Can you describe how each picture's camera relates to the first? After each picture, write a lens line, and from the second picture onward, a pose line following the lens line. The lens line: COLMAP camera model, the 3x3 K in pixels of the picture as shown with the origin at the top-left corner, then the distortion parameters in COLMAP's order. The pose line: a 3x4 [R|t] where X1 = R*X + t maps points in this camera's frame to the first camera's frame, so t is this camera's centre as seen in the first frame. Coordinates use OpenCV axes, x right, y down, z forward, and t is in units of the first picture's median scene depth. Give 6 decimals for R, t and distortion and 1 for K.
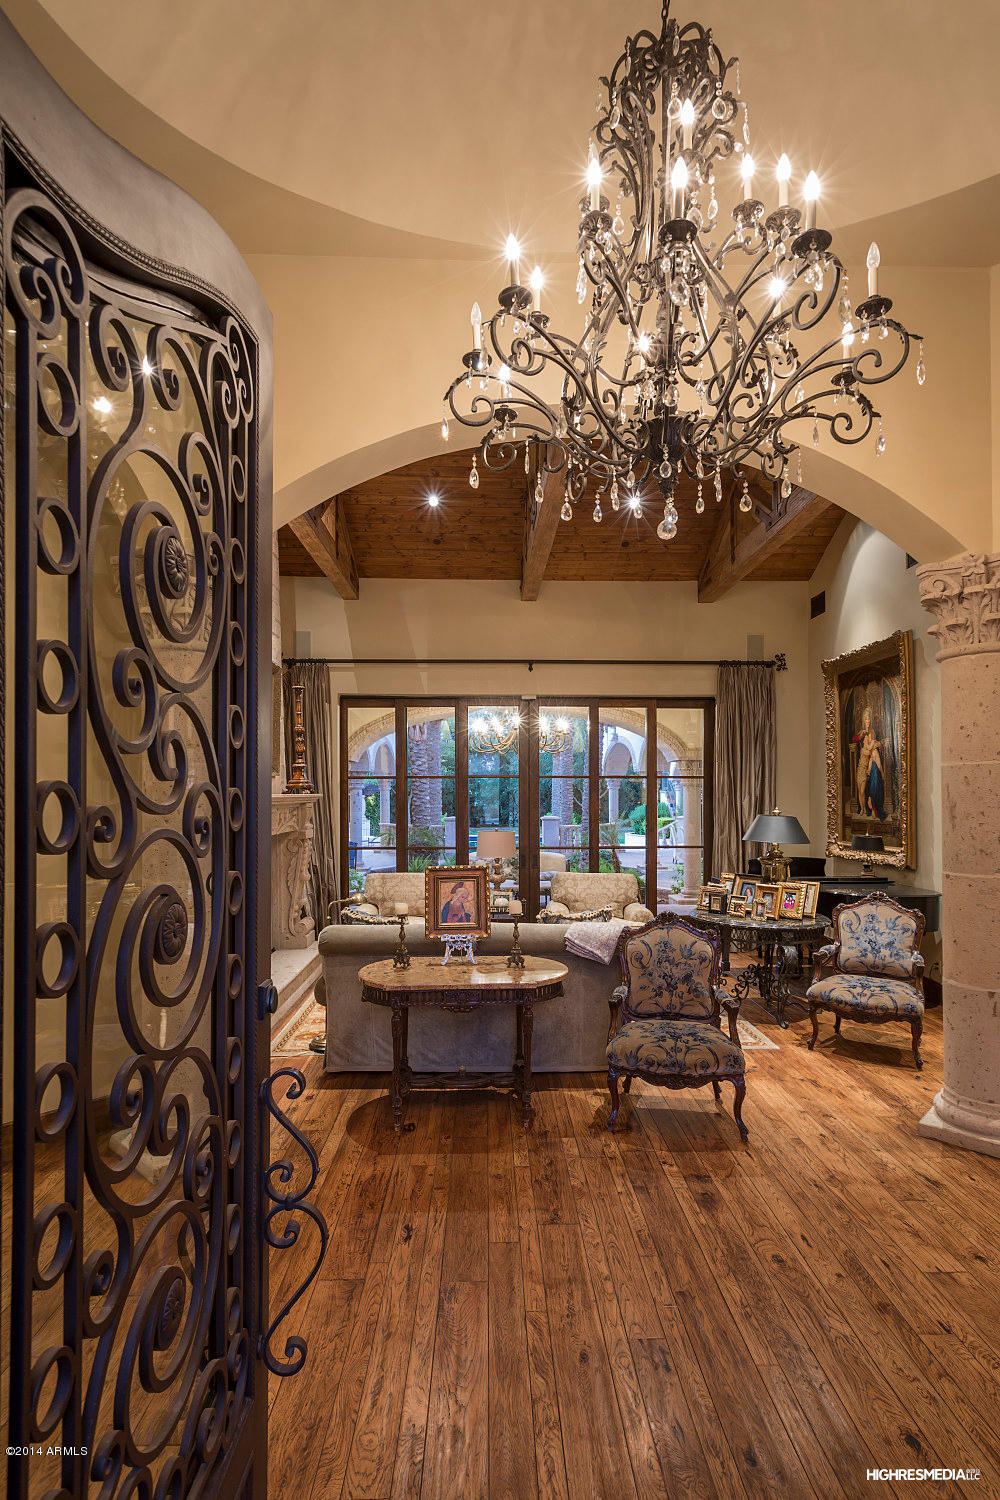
lens RADIAL K [[812.4, 0, 504.0], [0, 812.4, 787.7], [0, 0, 1]] dist [0.002709, 0.000496]
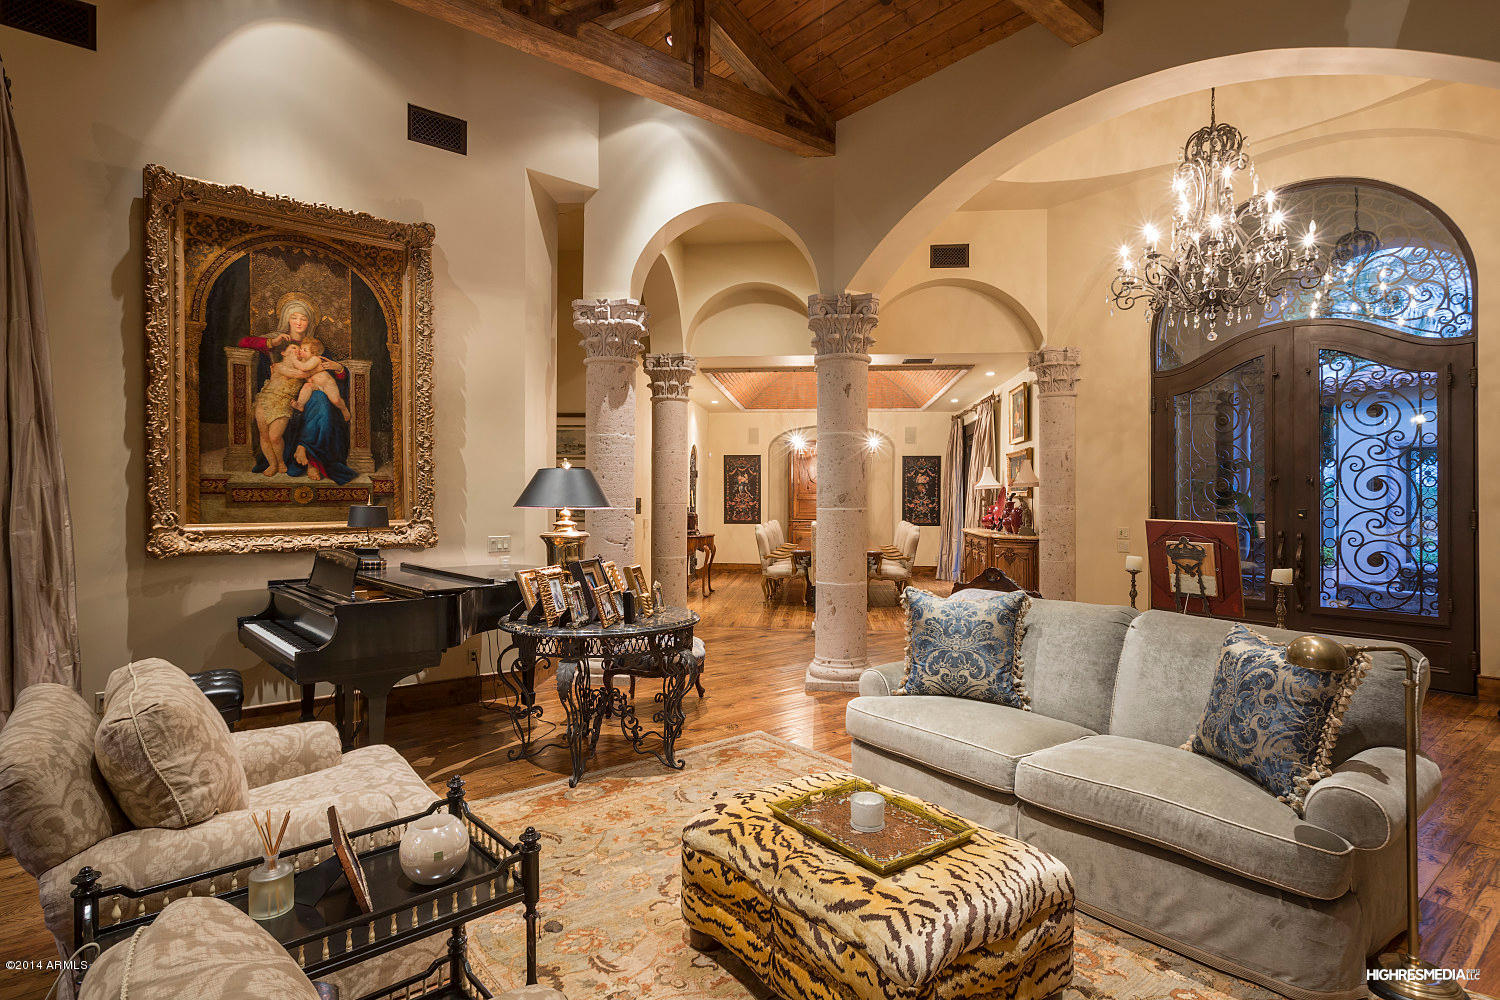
lens RADIAL K [[797.9, 0, 749.8], [0, 797.9, 493.9], [0, 0, 1]] dist [-0.000772, -0.000058]
pose [[-0.624710, 0.002830, 0.780852, -0.223545], [-0.005373, 0.999954, -0.007923, 0.048294], [-0.780838, -0.009145, -0.624666, 1.051127]]
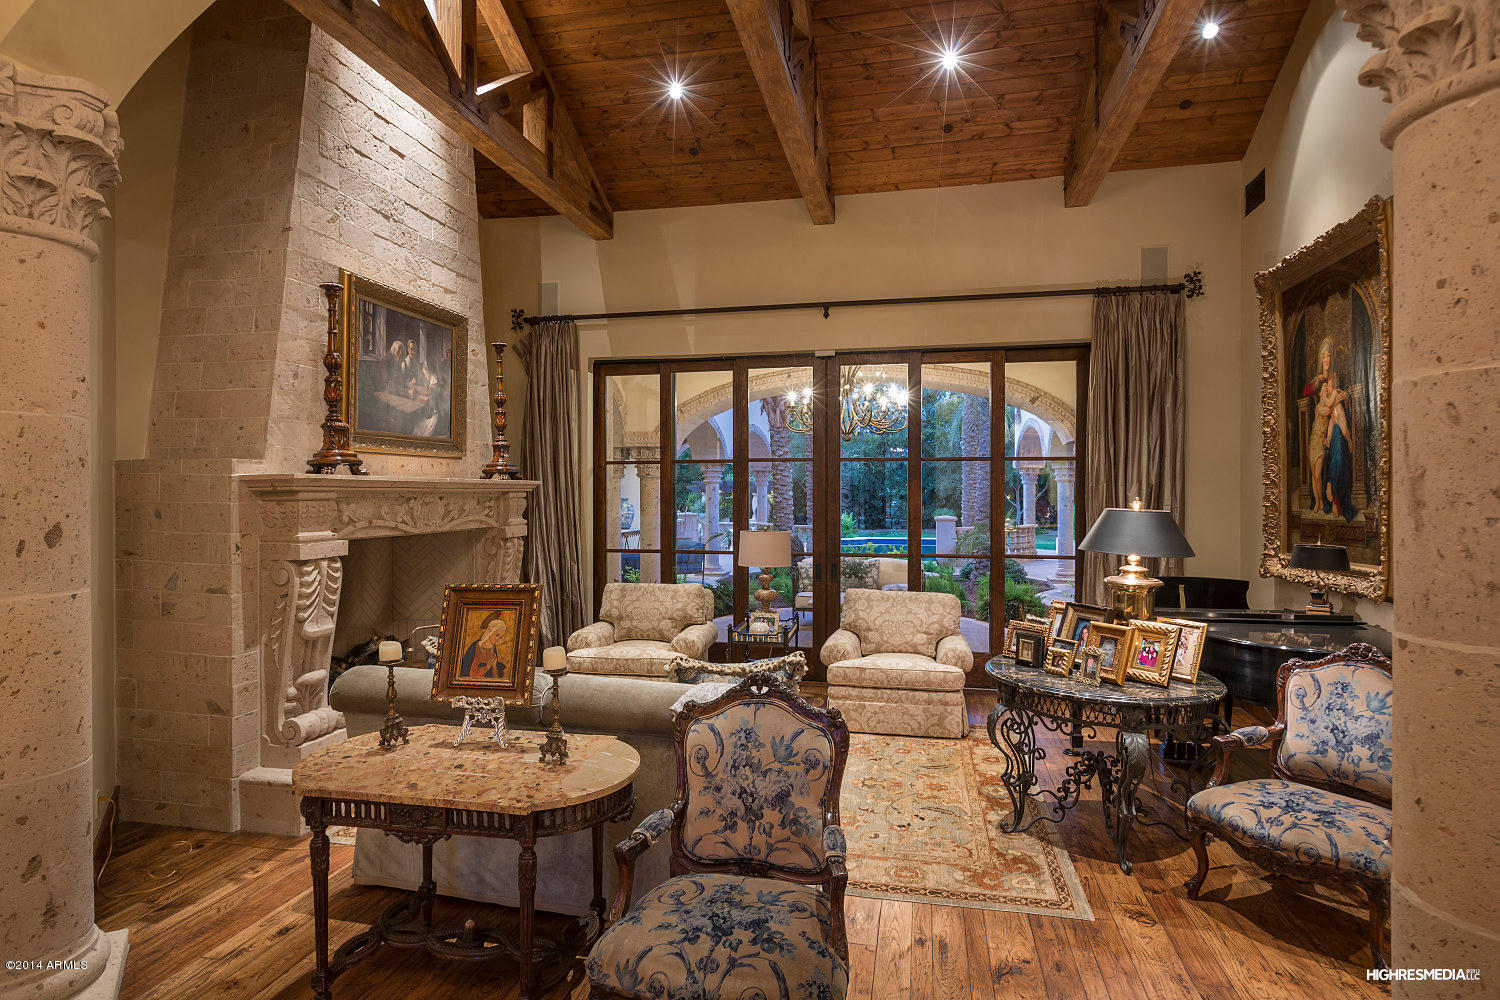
lens RADIAL K [[845.1, 0, 740.3], [0, 845.1, 496.4], [0, 0, 1]] dist [0.002914, -0.000916]
pose [[0.969267, 0.001611, -0.246005, 0.165117], [0.000940, 0.999947, 0.010250, 0.014205], [0.246008, -0.010166, 0.969214, 0.253034]]
